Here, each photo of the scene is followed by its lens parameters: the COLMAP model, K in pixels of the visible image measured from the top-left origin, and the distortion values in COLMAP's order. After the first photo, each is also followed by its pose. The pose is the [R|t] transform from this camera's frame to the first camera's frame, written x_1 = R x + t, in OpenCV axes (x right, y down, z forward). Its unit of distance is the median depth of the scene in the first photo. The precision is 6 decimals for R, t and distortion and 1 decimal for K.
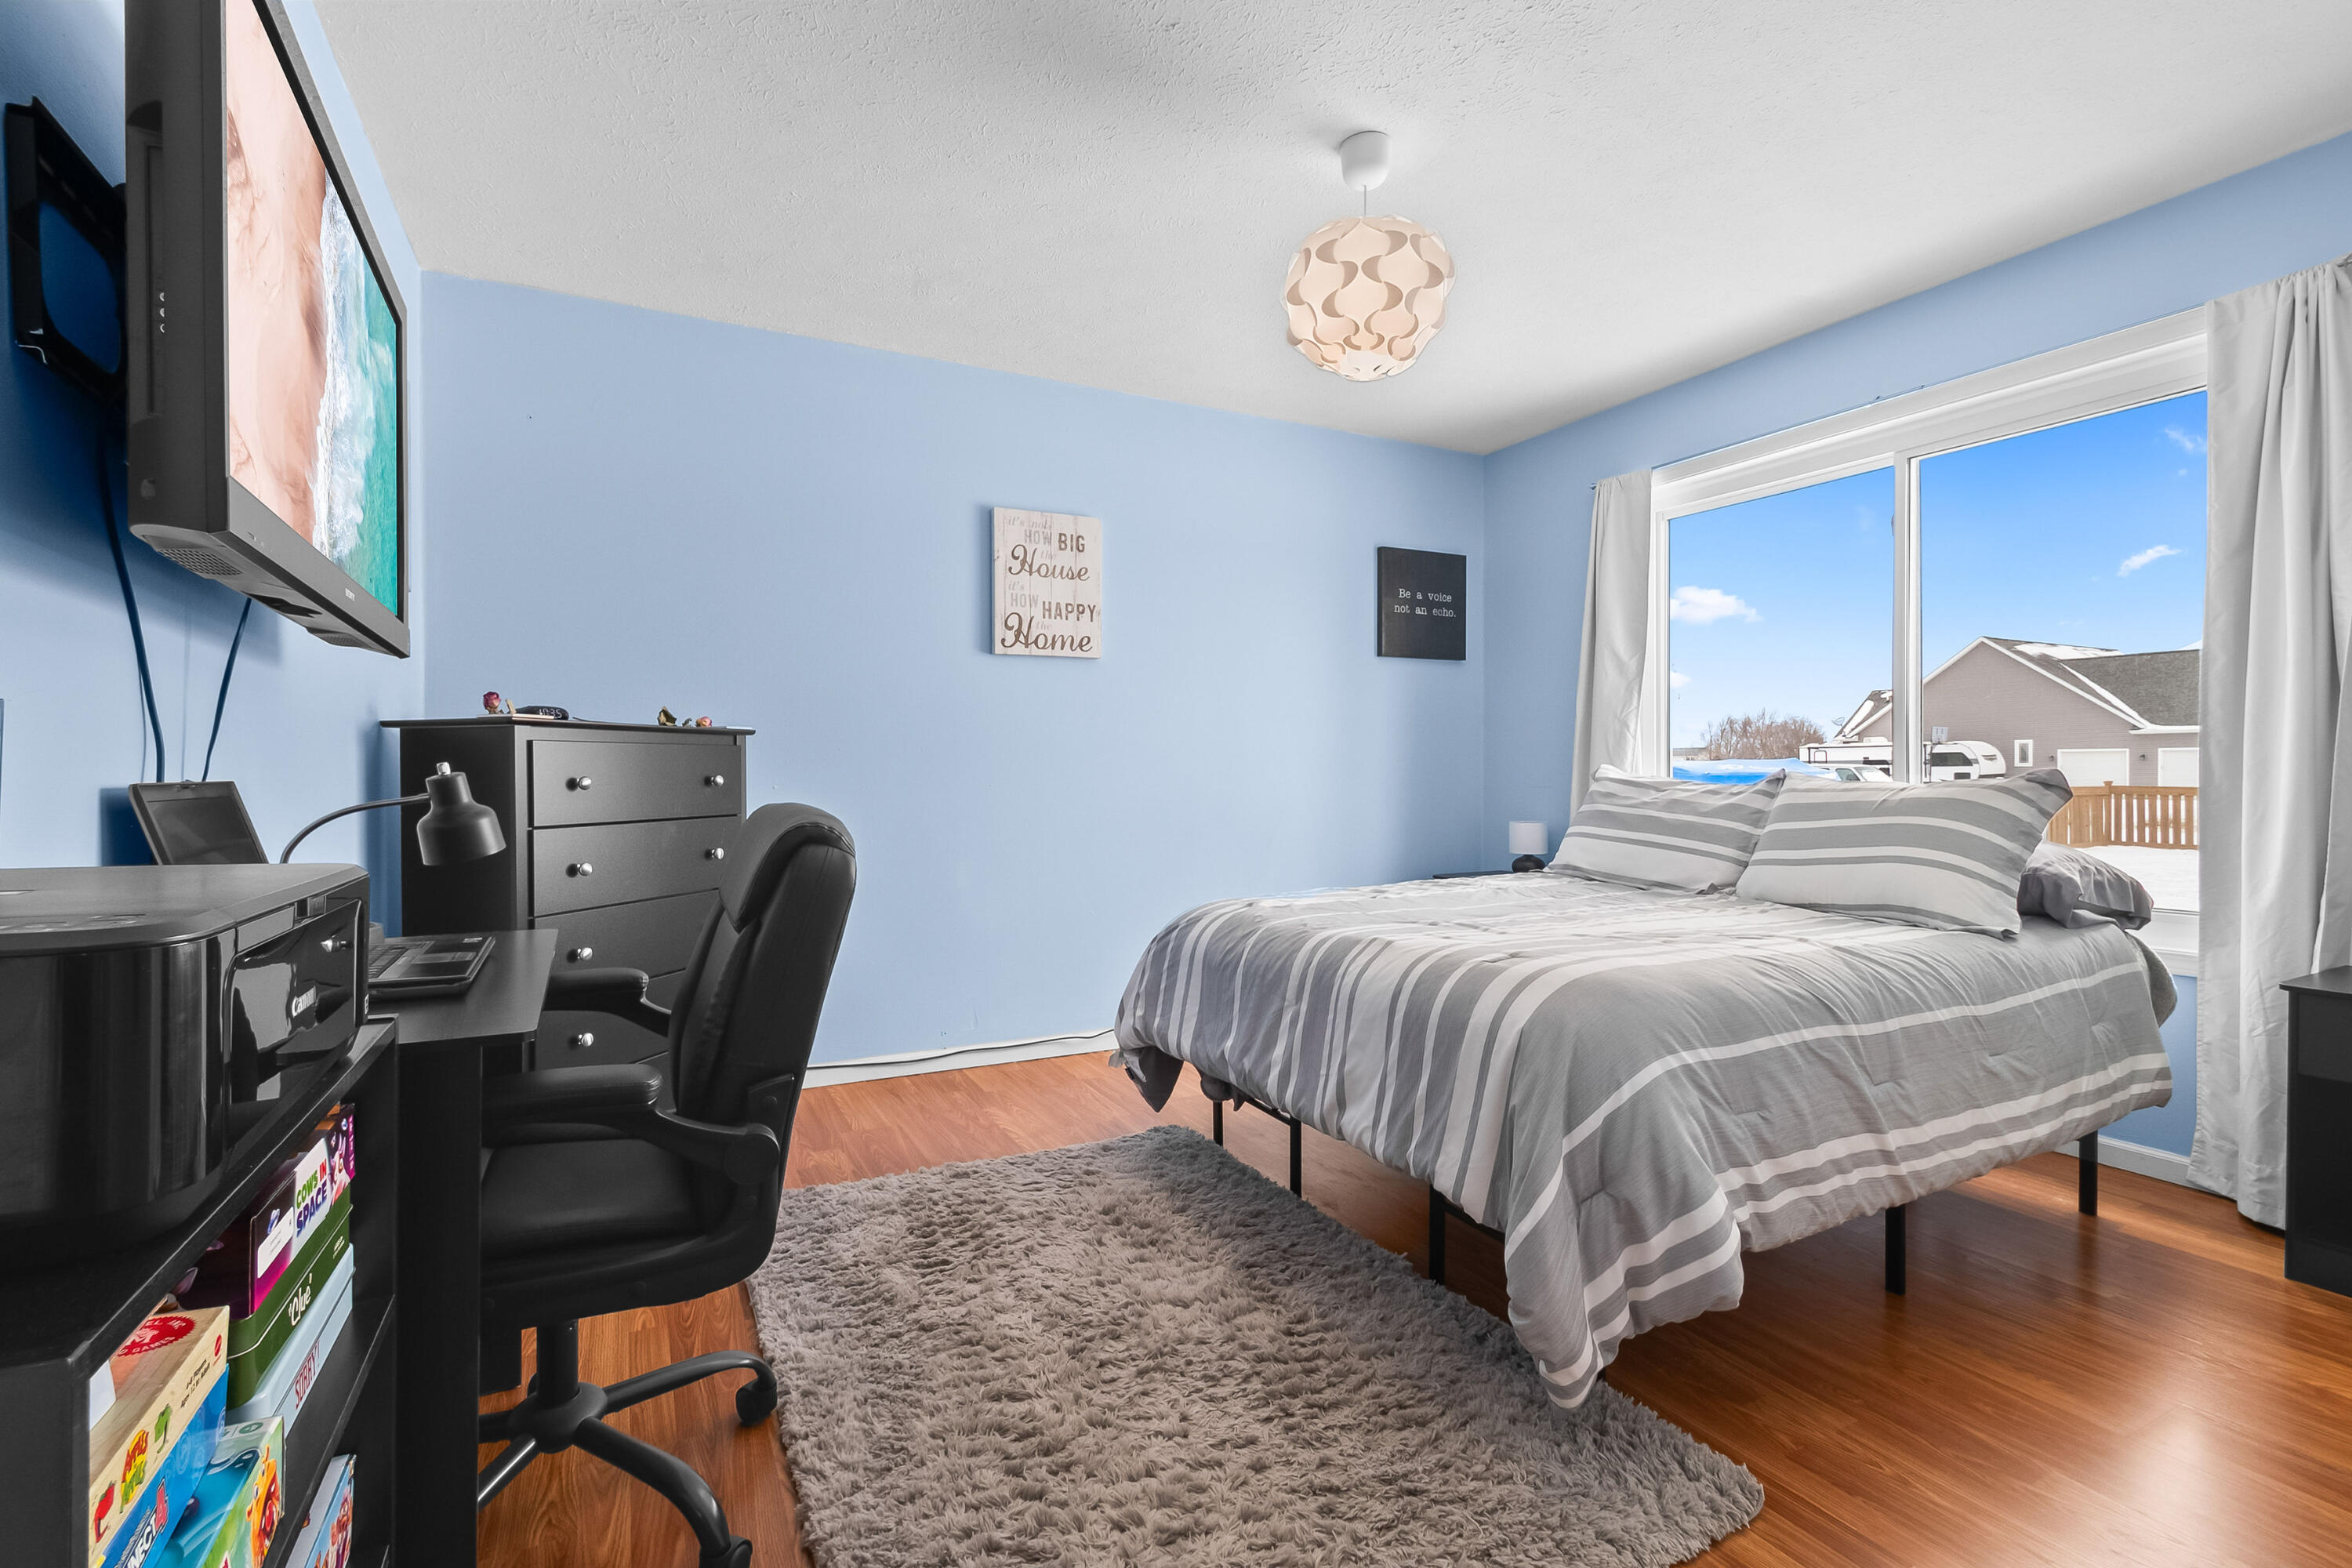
lens RADIAL K [[1039.6, 0, 1133.8], [0, 1039.6, 761.9], [0, 0, 1]] dist [0.001969, -0.000498]
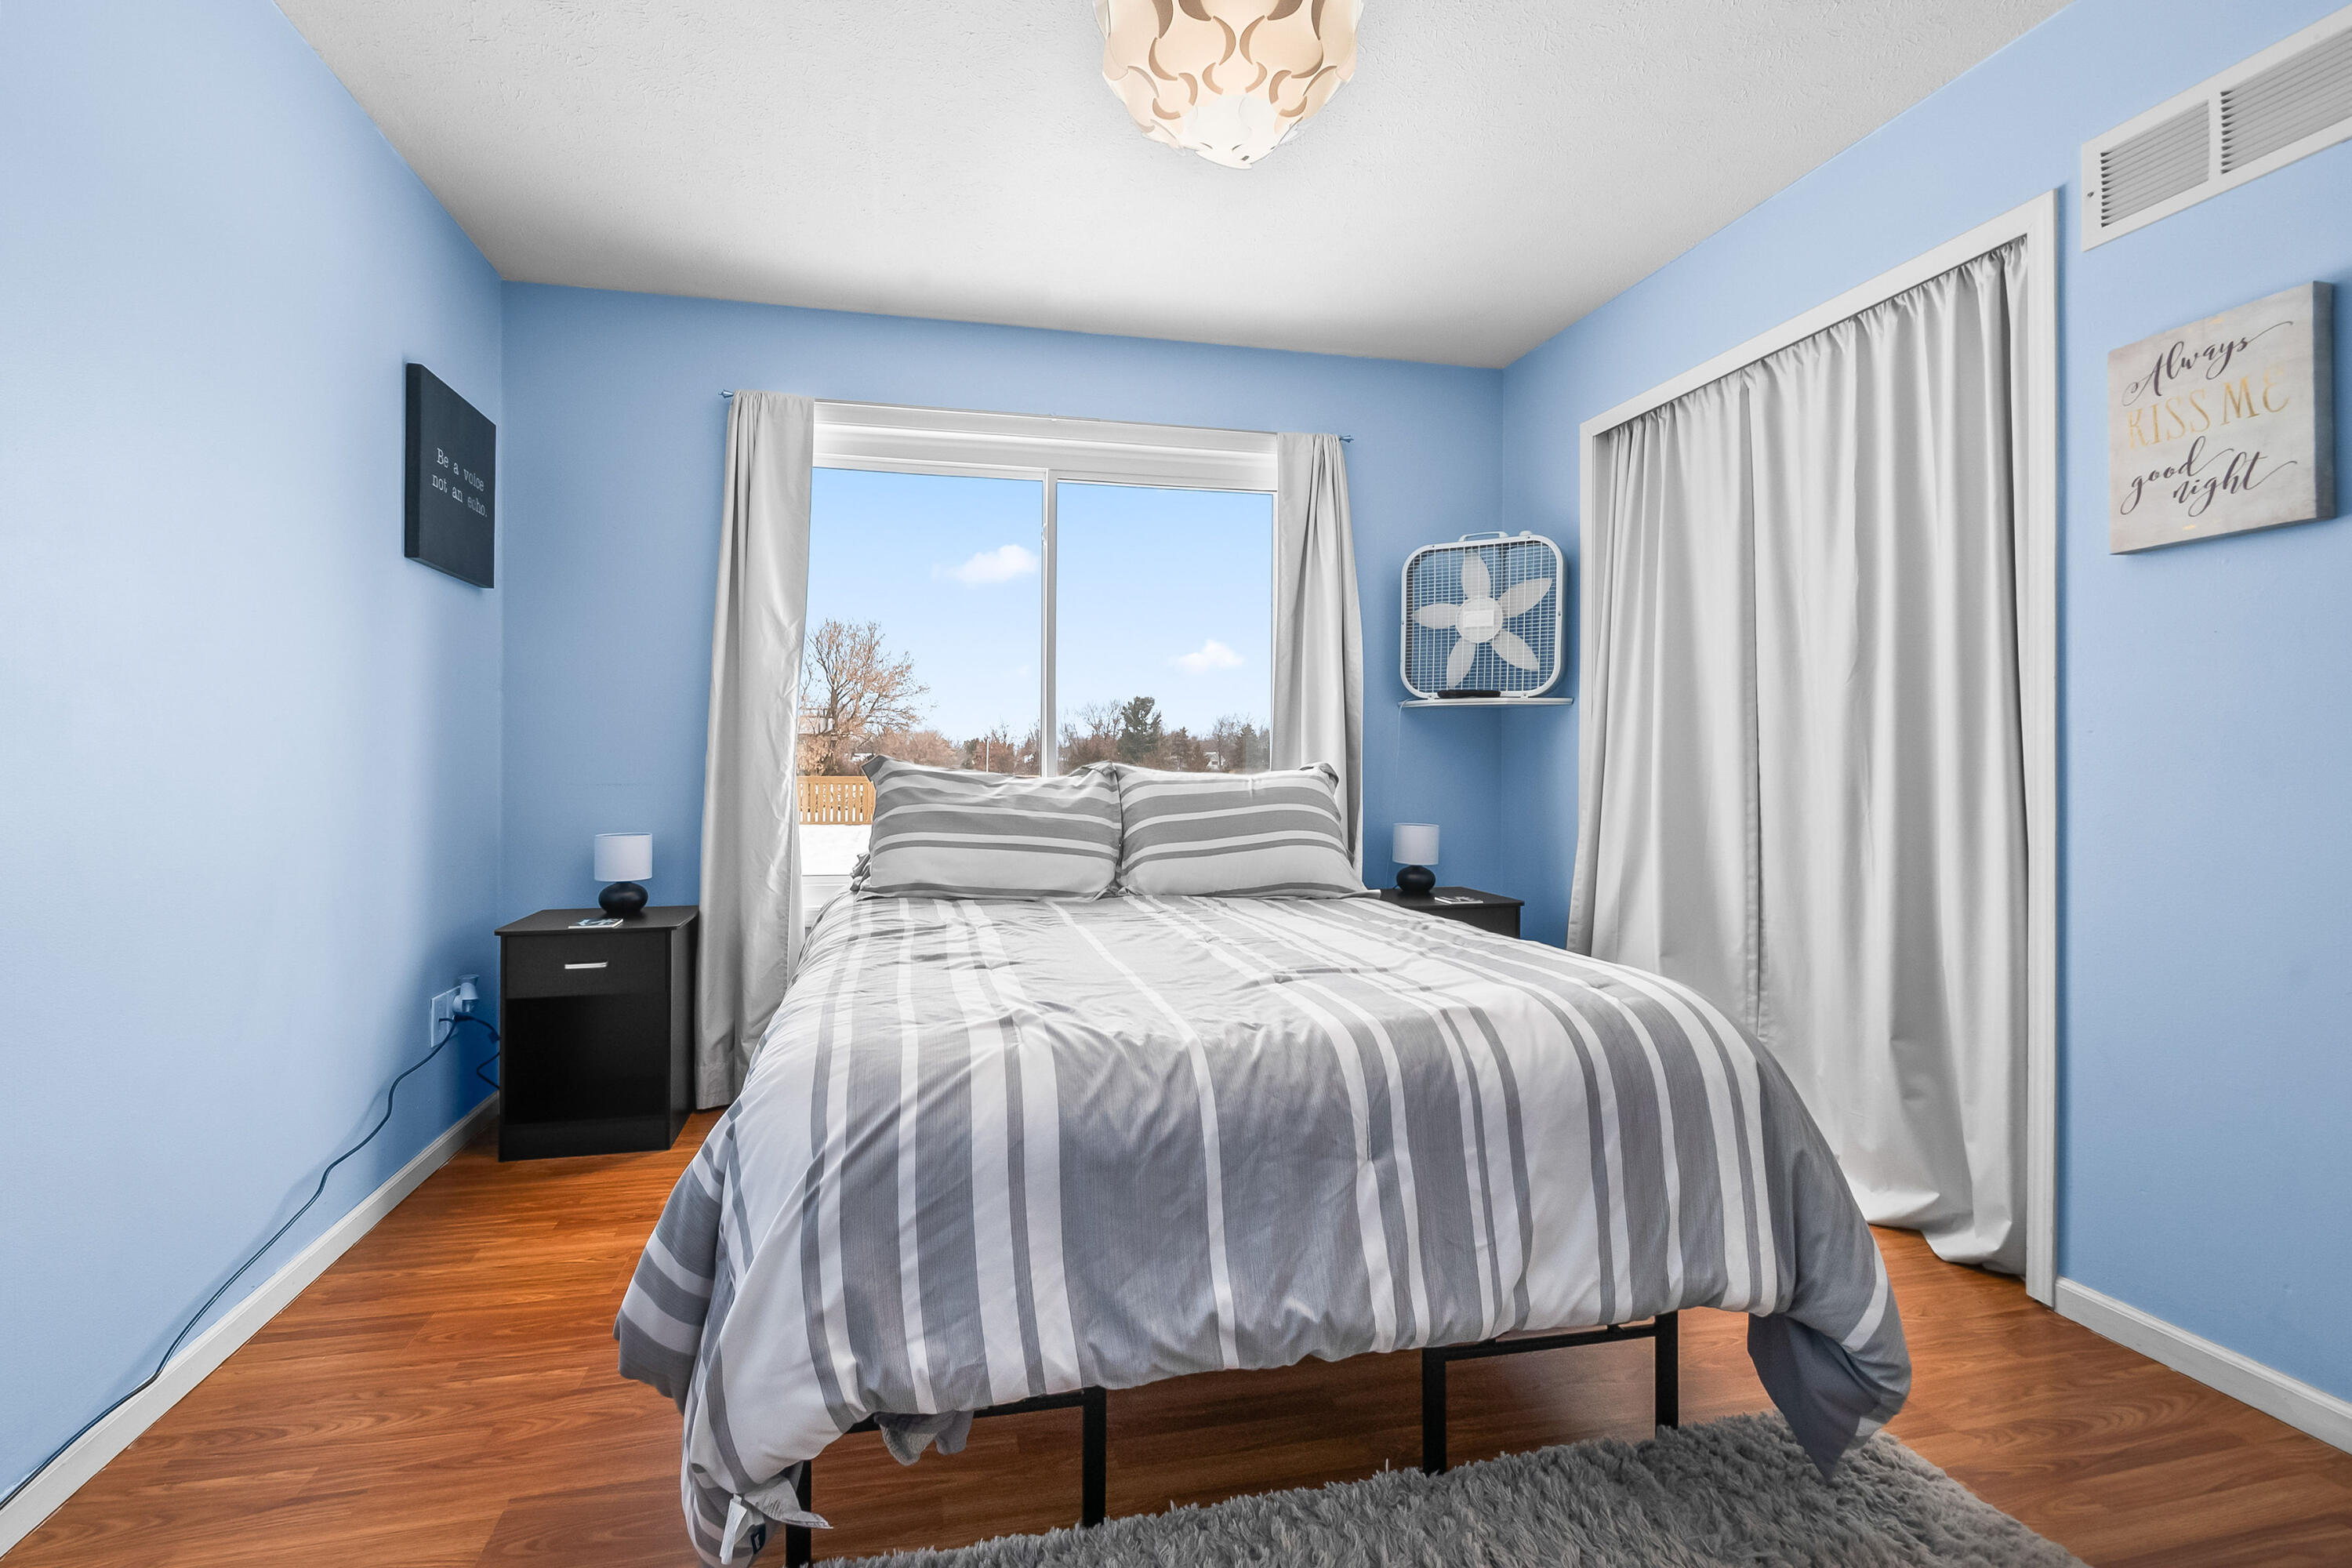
lens RADIAL K [[1039.6, 0, 1133.8], [0, 1039.6, 761.9], [0, 0, 1]] dist [0.001969, -0.000498]
pose [[0.228698, 0.001483, 0.973496, -0.260939], [-0.012996, 0.999914, 0.001529, 0.003618], [-0.973411, -0.013001, 0.228698, 0.571892]]
